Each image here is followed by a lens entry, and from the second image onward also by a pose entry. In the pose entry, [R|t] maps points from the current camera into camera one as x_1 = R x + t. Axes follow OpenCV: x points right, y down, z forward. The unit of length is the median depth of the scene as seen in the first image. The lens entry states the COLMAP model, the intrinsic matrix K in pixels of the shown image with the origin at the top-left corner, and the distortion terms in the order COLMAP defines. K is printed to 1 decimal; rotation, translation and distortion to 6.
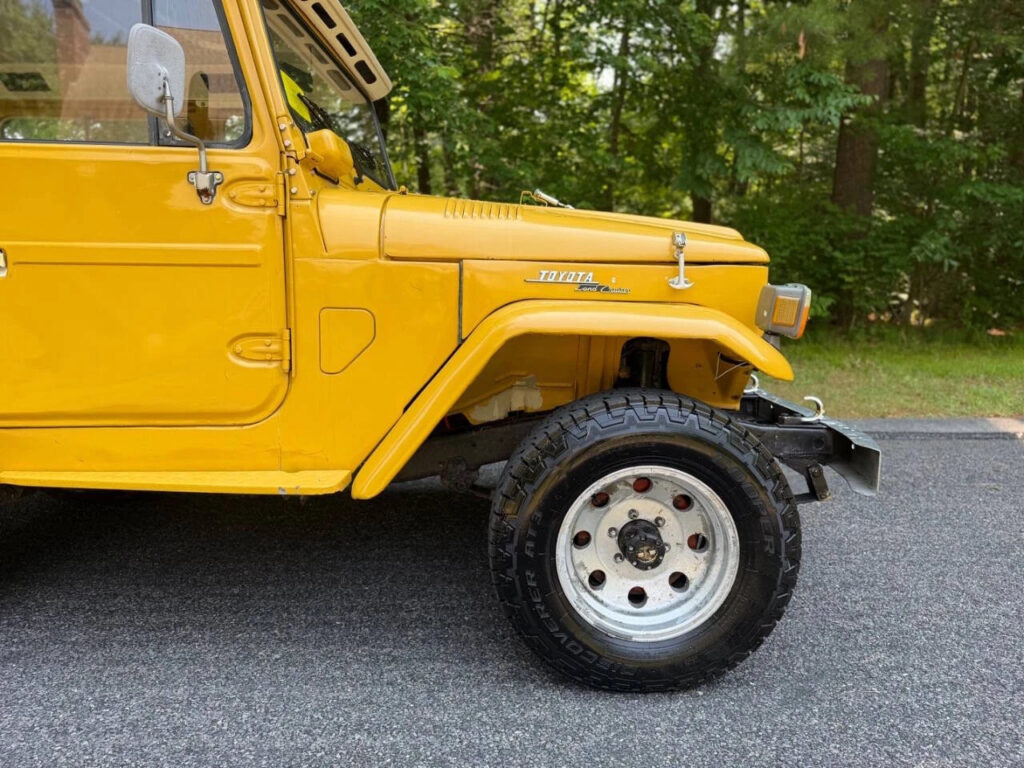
lens RADIAL K [[676.4, 0, 512.0], [0, 676.4, 384.0], [0, 0, 1]] dist [0.051434, -0.056299]
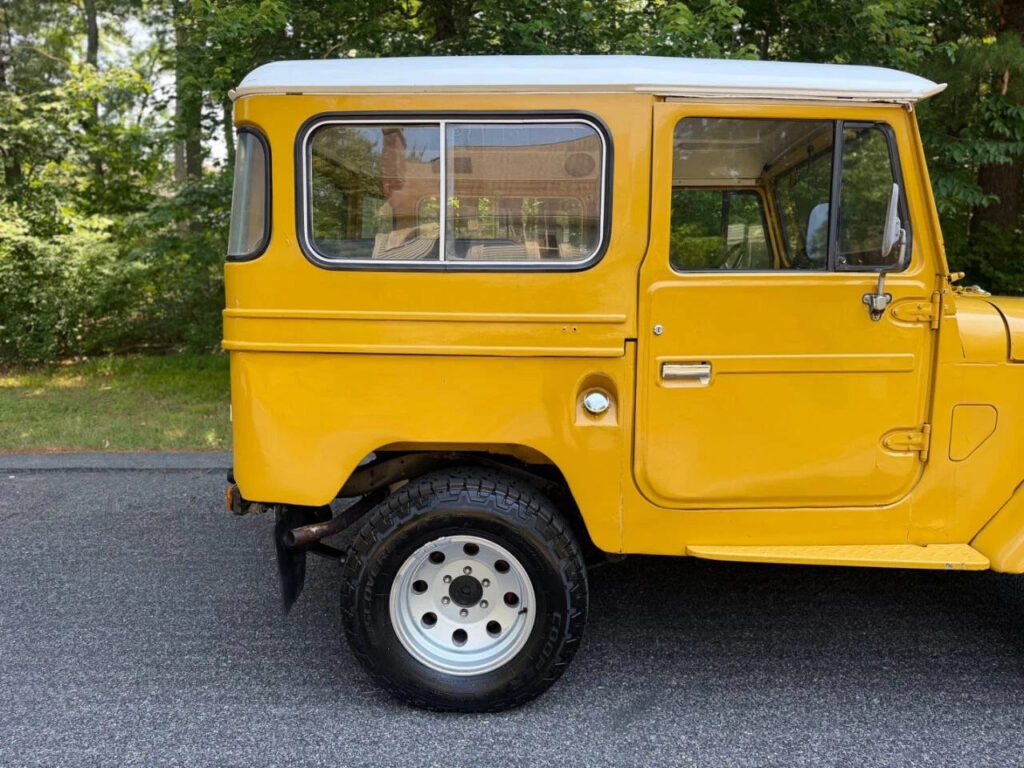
lens RADIAL K [[676.4, 0, 512.0], [0, 676.4, 384.0], [0, 0, 1]] dist [0.051434, -0.056299]
pose [[0.999707, -0.004972, -0.023674, -0.994464], [0.005121, 0.999967, 0.006259, -0.157713], [0.023642, -0.006379, 0.999700, -0.177859]]
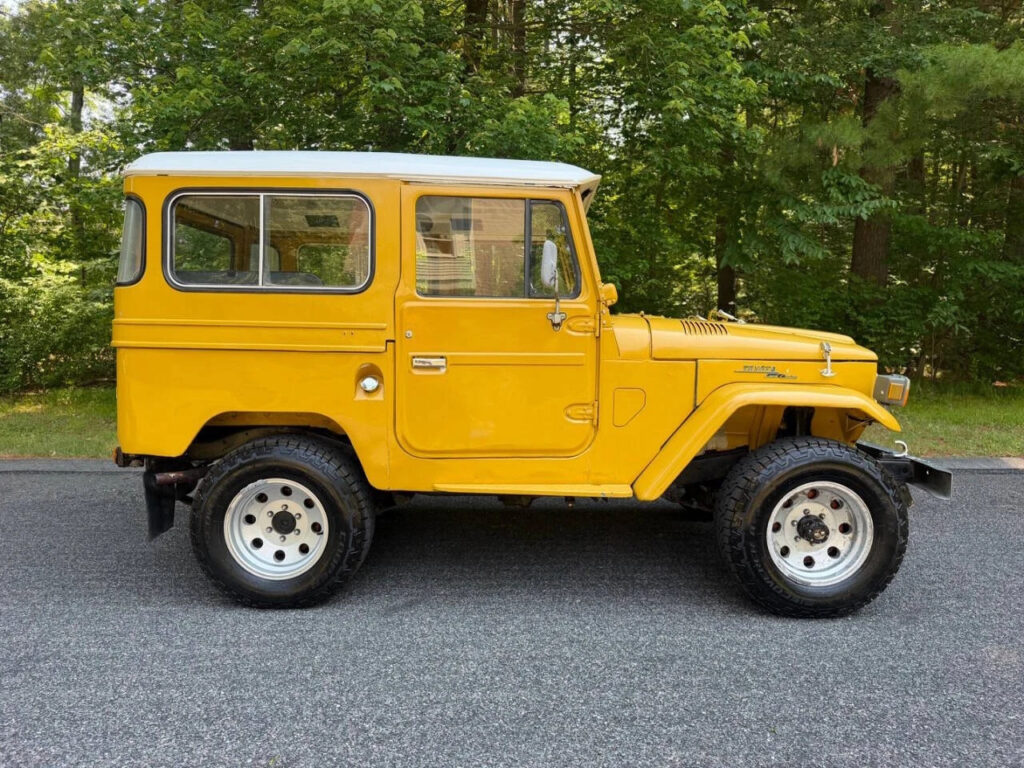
lens RADIAL K [[679.5, 0, 509.4], [0, 679.5, 389.3], [0, 0, 1]] dist [0.024247, -0.025211]
pose [[0.999998, -0.001674, -0.000722, -0.542737], [0.001630, 0.998355, -0.057320, -0.013734], [0.000817, 0.057319, 0.998356, -0.687245]]
